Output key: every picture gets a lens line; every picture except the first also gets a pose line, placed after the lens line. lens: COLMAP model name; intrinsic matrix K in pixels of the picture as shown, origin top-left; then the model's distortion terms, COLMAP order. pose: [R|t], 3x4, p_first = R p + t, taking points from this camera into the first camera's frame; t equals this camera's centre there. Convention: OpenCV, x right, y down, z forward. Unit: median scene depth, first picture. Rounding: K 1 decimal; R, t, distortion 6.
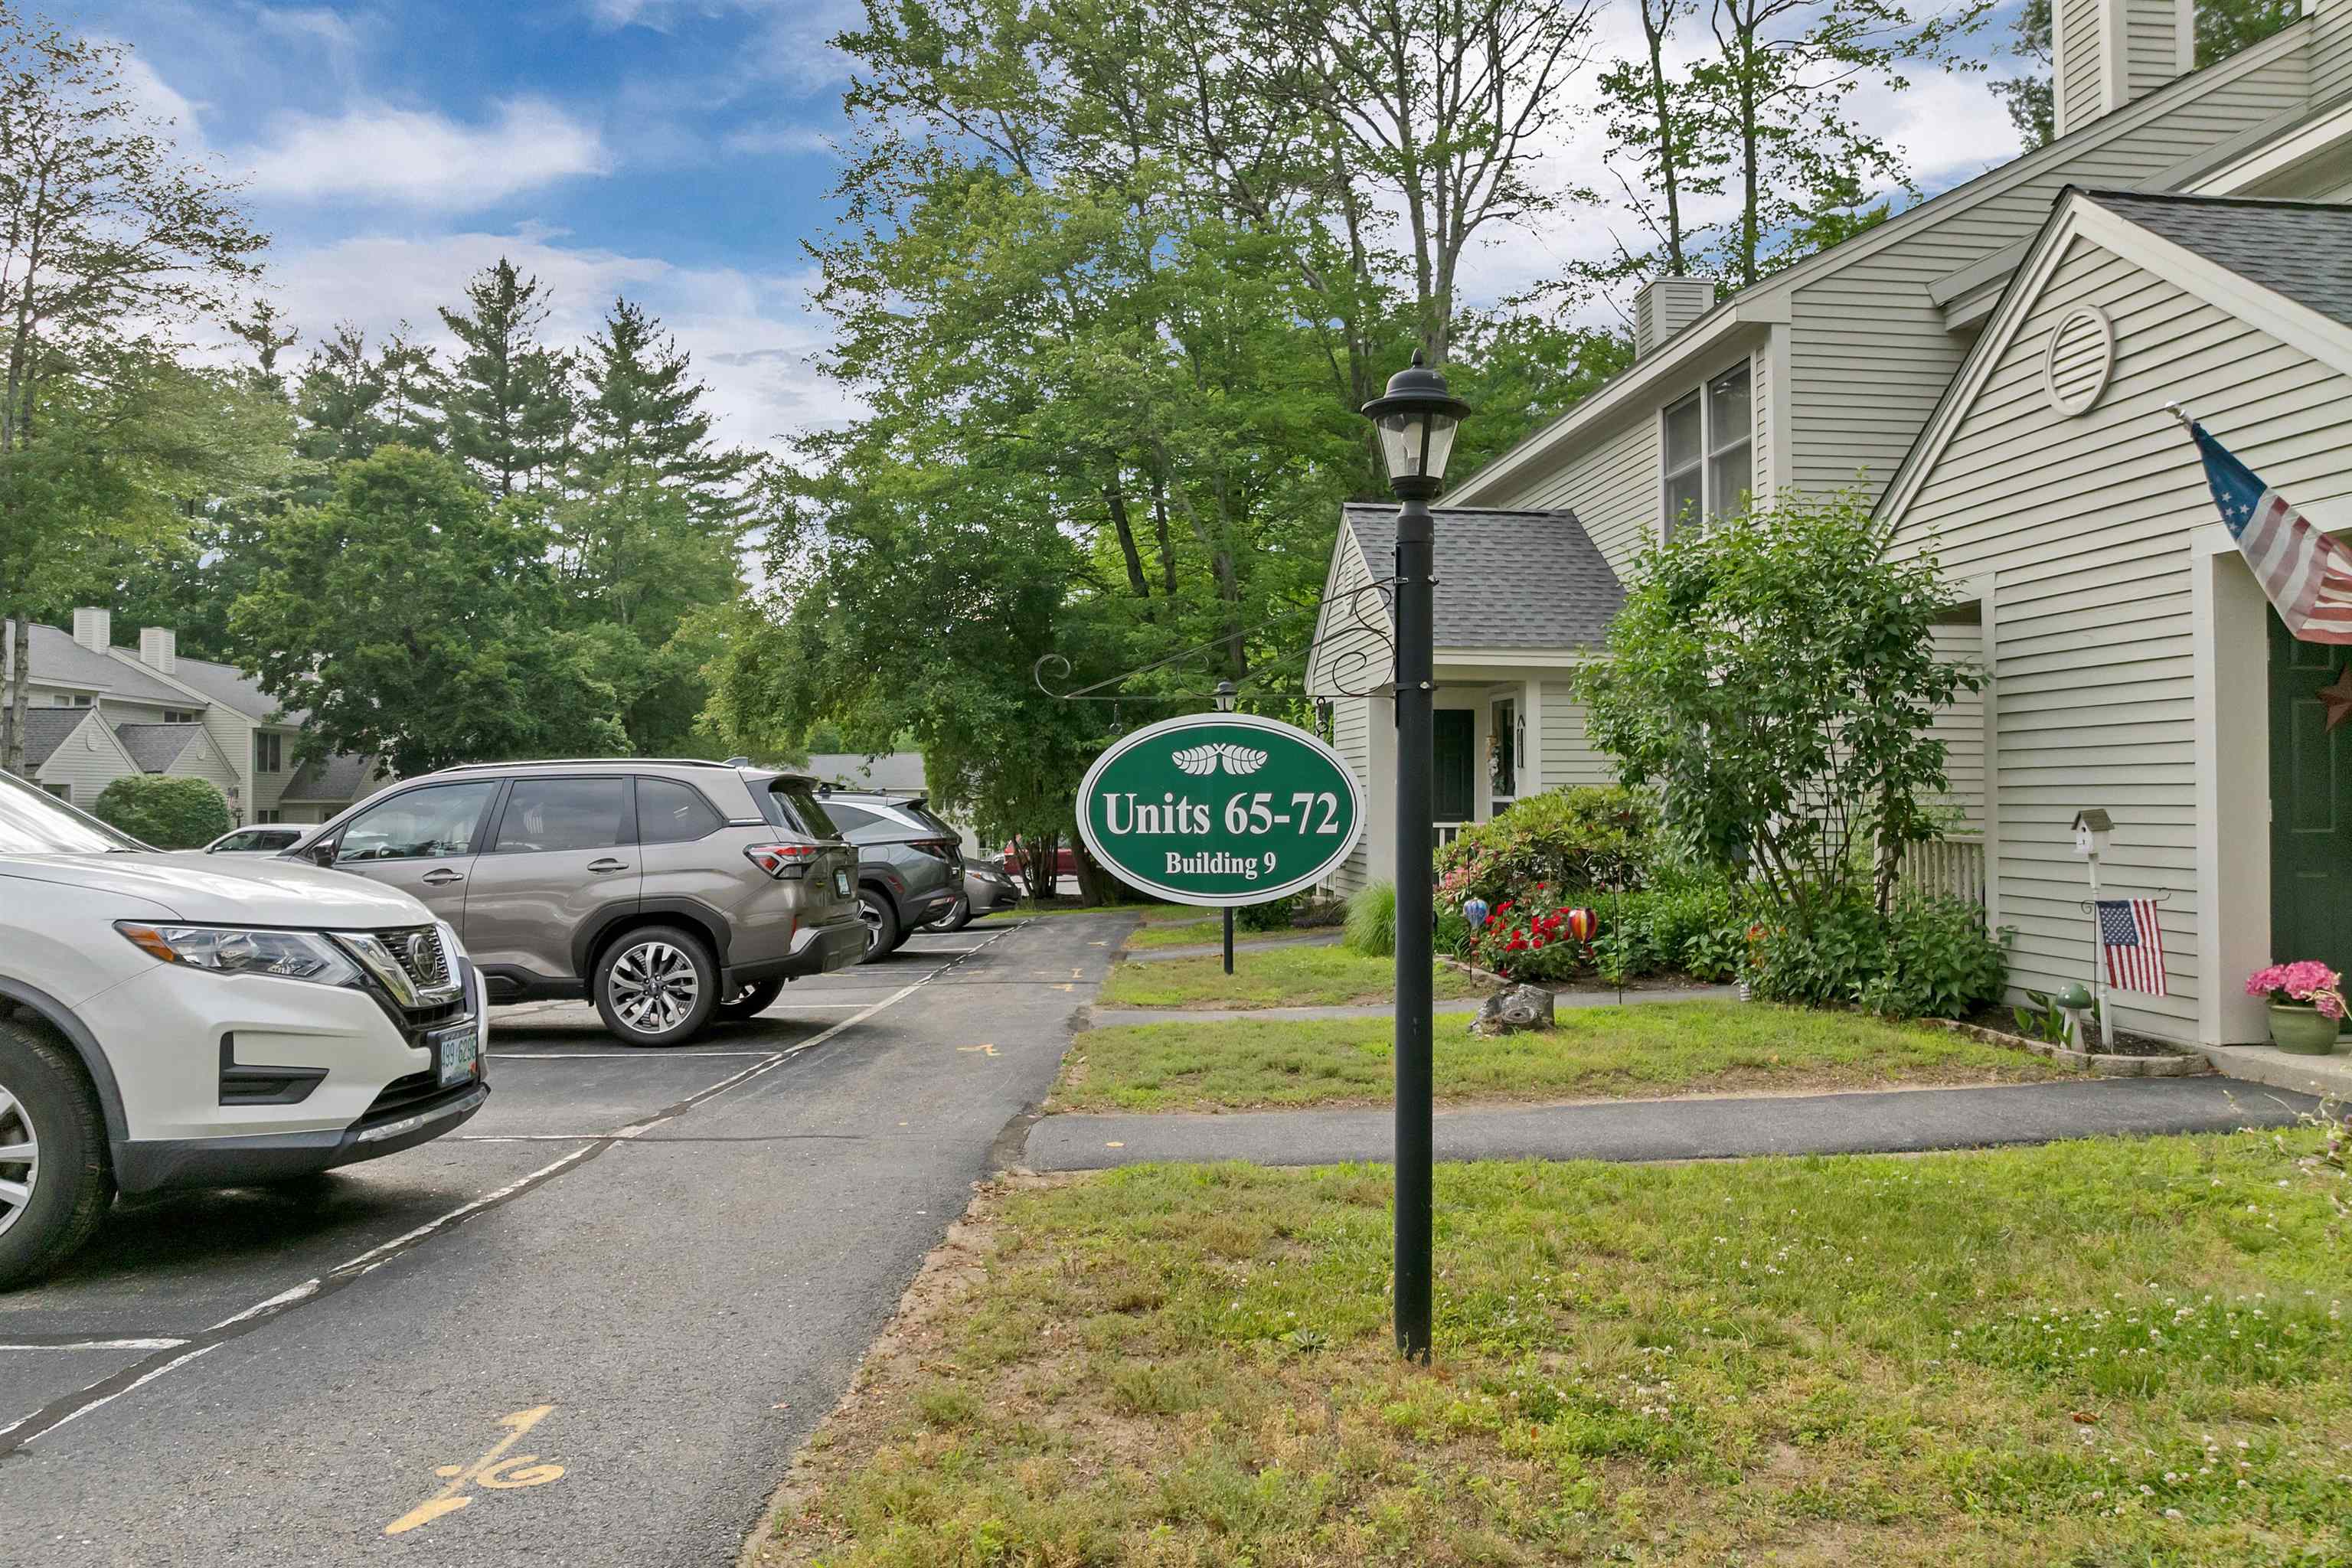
lens RADIAL K [[1694.2, 0, 1192.7], [0, 1694.2, 783.1], [0, 0, 1]] dist [-0.059650, 0.033666]
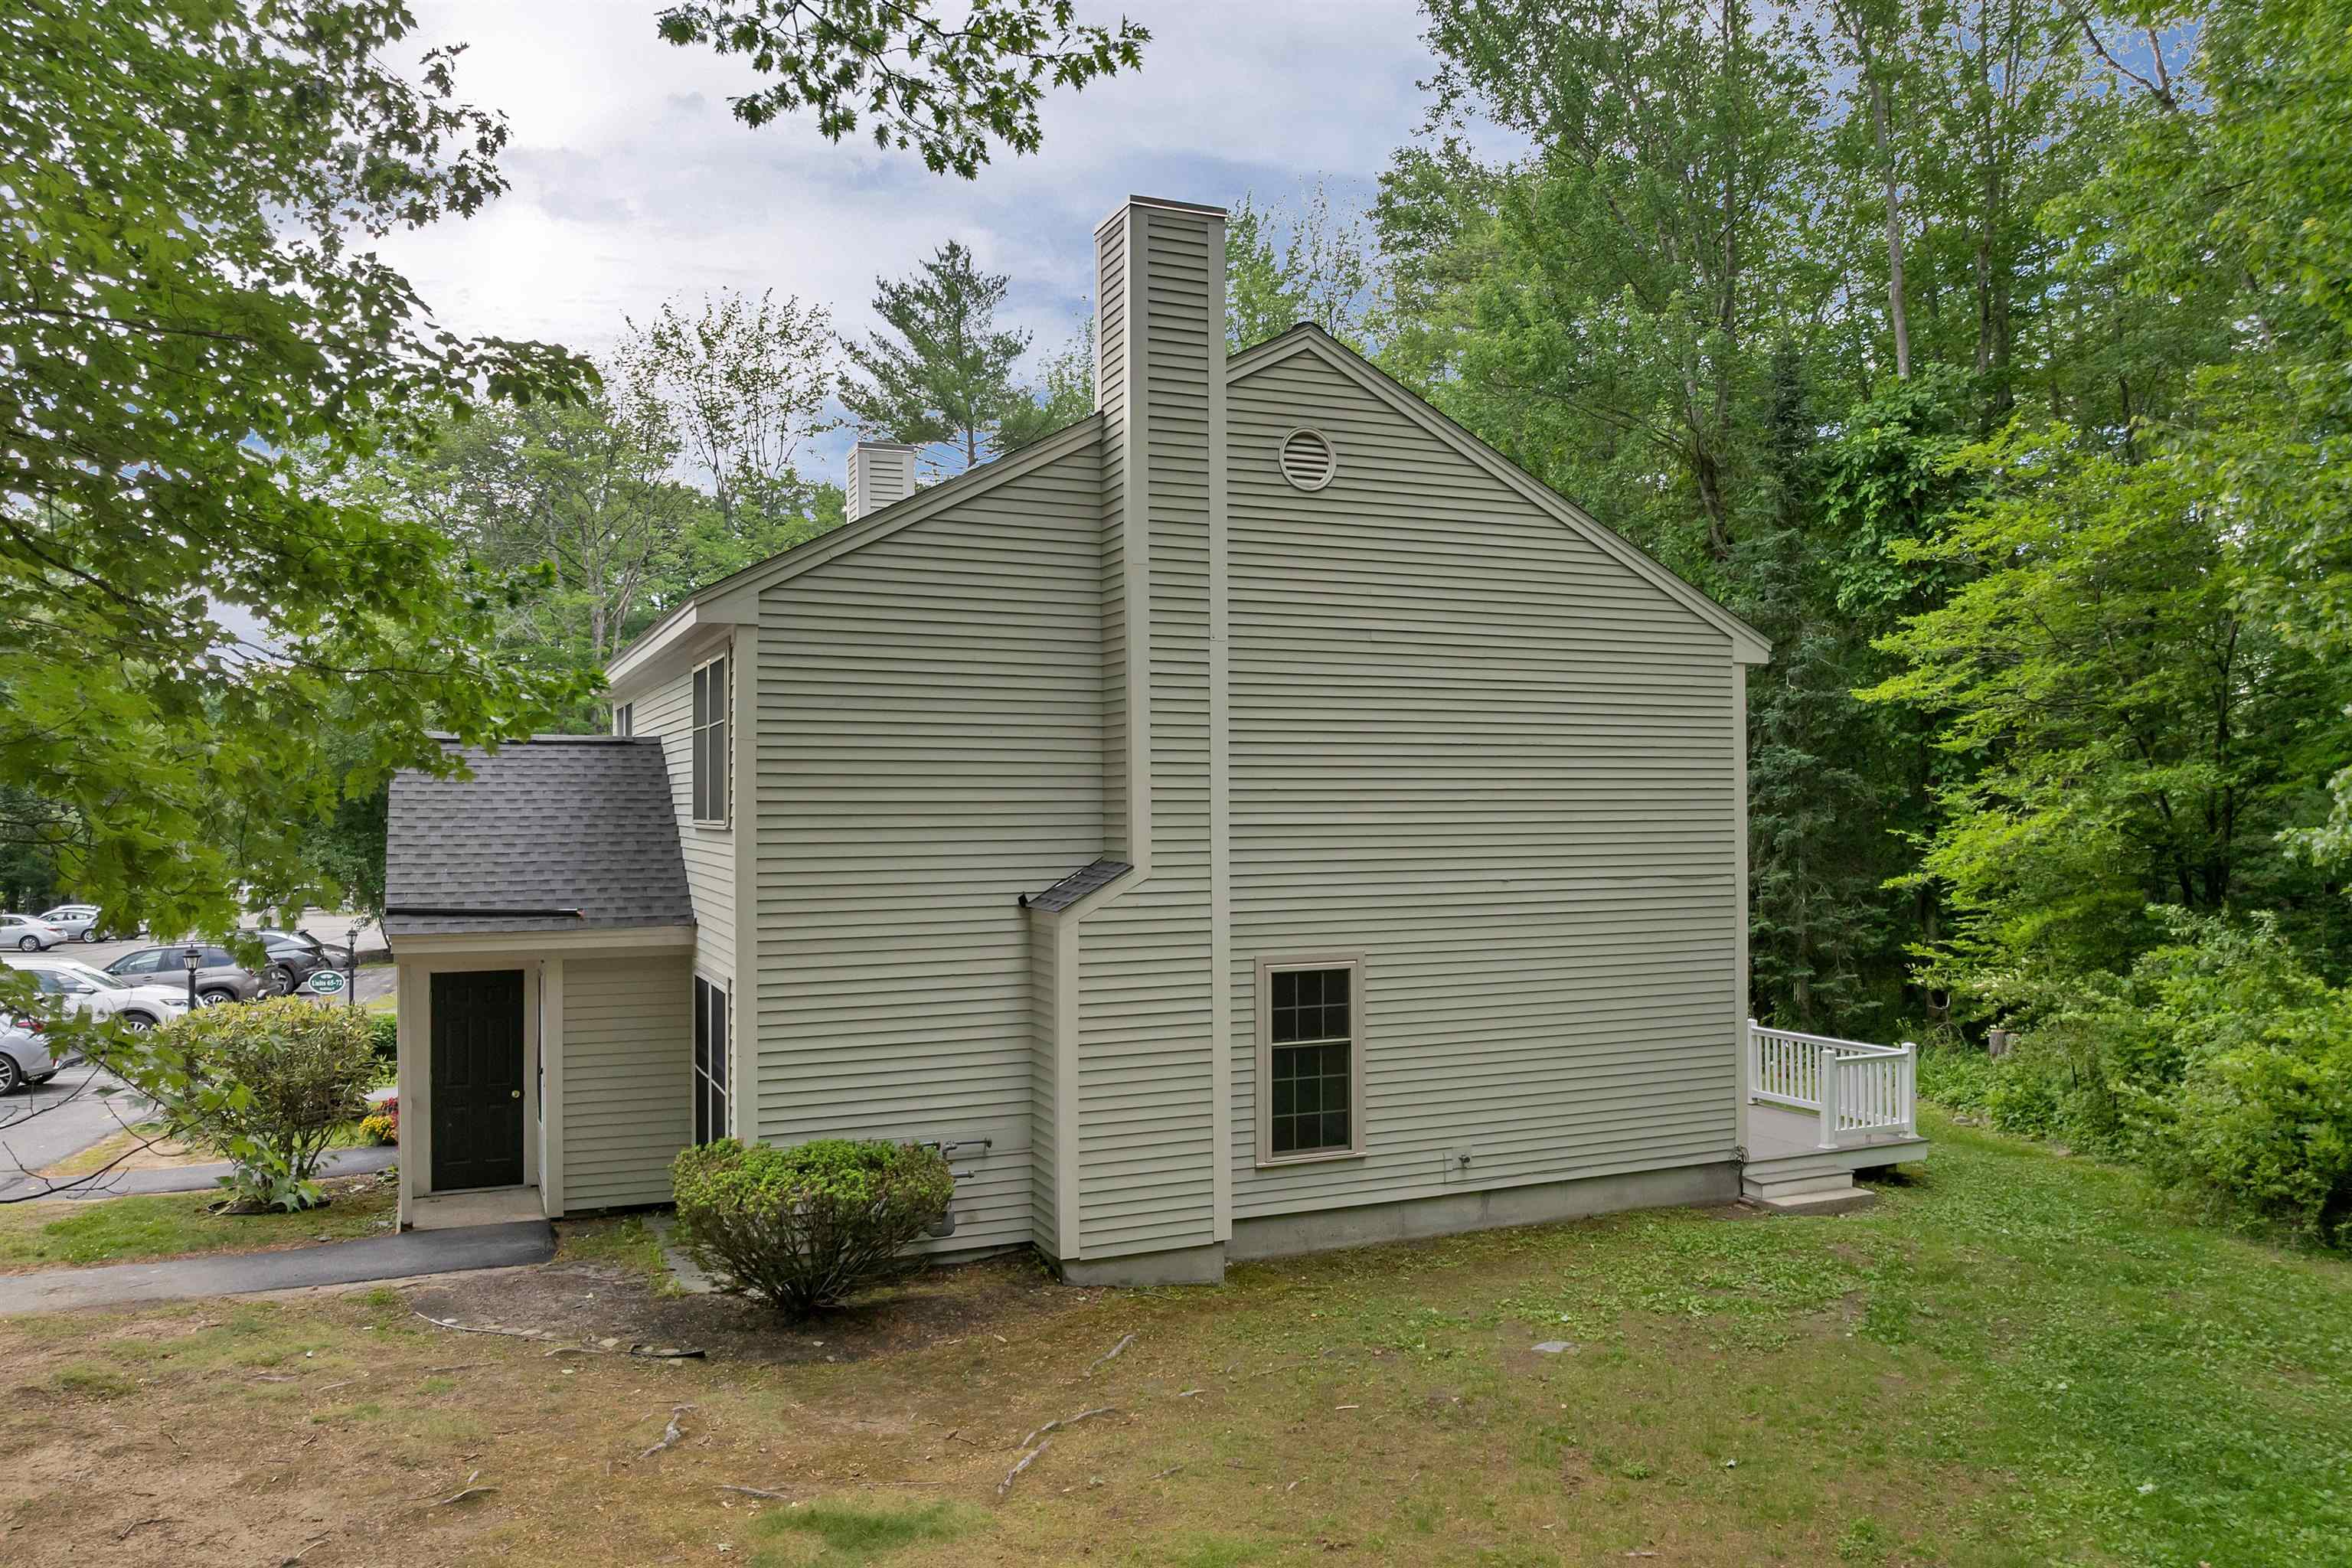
lens RADIAL K [[1694.2, 0, 1192.7], [0, 1694.2, 783.1], [0, 0, 1]] dist [-0.059650, 0.033666]
pose [[0.951912, 0.003677, 0.306351, 0.343607], [-0.003223, 0.999993, -0.001985, -0.214865], [-0.306356, 0.000902, 0.951917, -1.812126]]
